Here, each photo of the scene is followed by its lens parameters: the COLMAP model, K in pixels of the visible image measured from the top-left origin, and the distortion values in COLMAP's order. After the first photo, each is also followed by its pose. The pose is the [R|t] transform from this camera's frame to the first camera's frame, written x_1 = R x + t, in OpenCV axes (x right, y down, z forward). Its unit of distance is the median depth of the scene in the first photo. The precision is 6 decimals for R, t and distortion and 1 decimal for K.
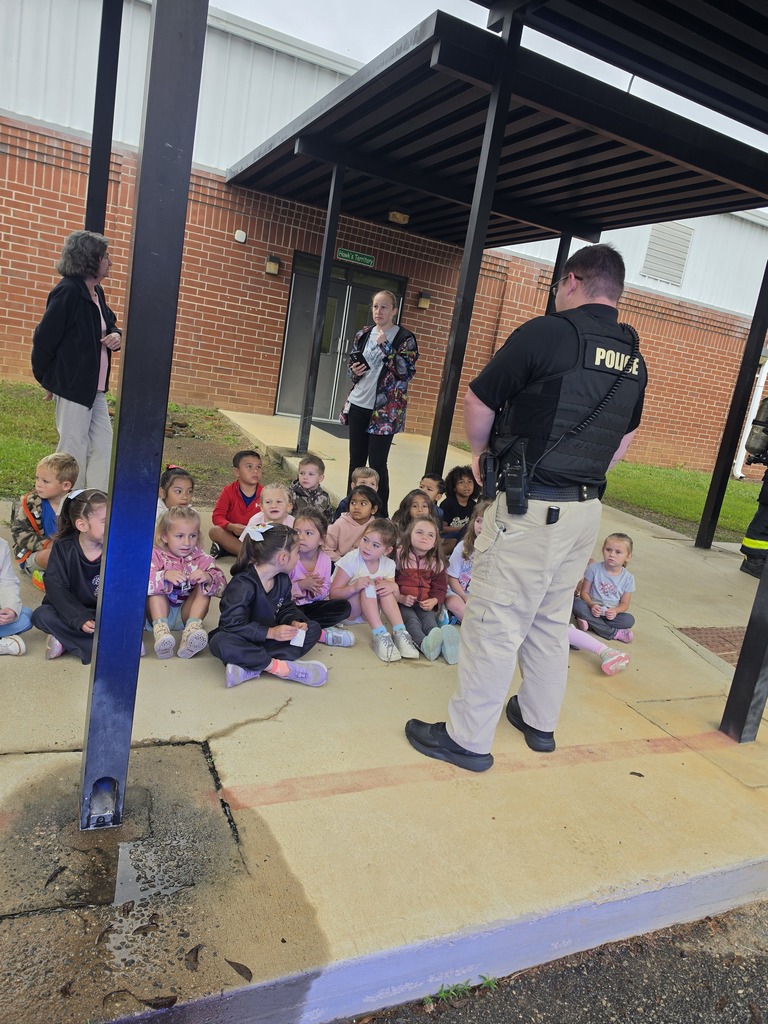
lens RADIAL K [[676.7, 0, 380.1], [0, 676.7, 506.4], [0, 0, 1]] dist [0.013182, -0.009097]
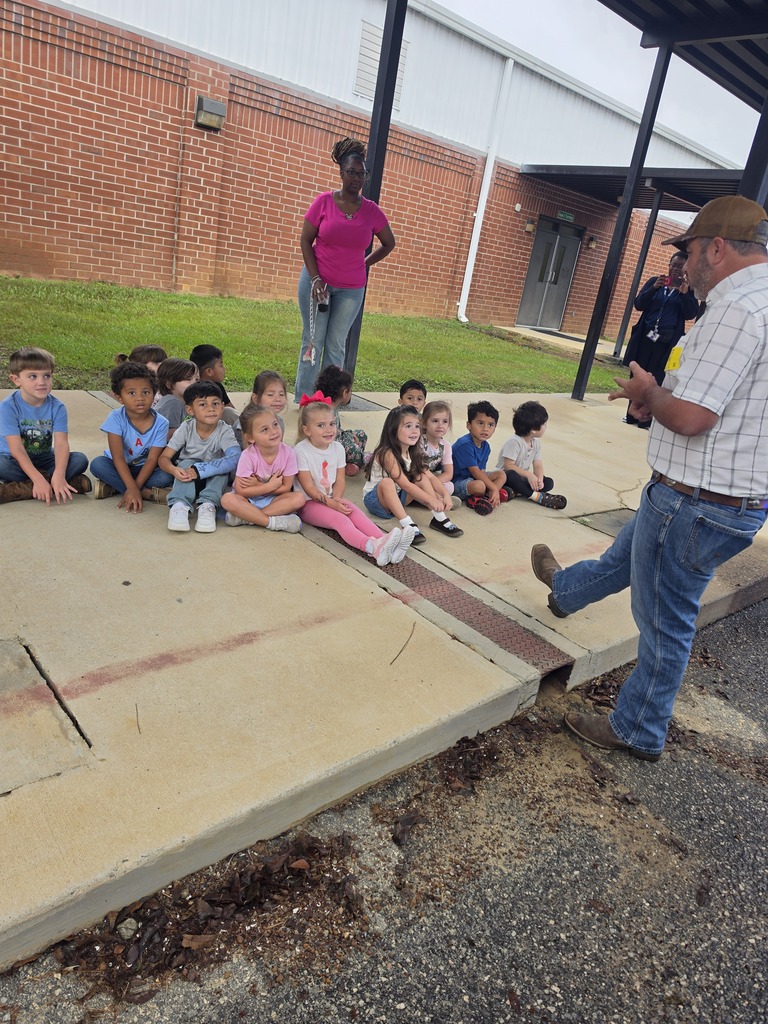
lens RADIAL K [[676.7, 0, 390.3], [0, 676.7, 510.8], [0, 0, 1]] dist [0.013182, -0.009097]
pose [[0.956909, -0.112509, 0.267708, -0.849876], [0.057056, 0.976769, 0.206558, -0.059459], [-0.284729, -0.182383, 0.941098, -0.409631]]
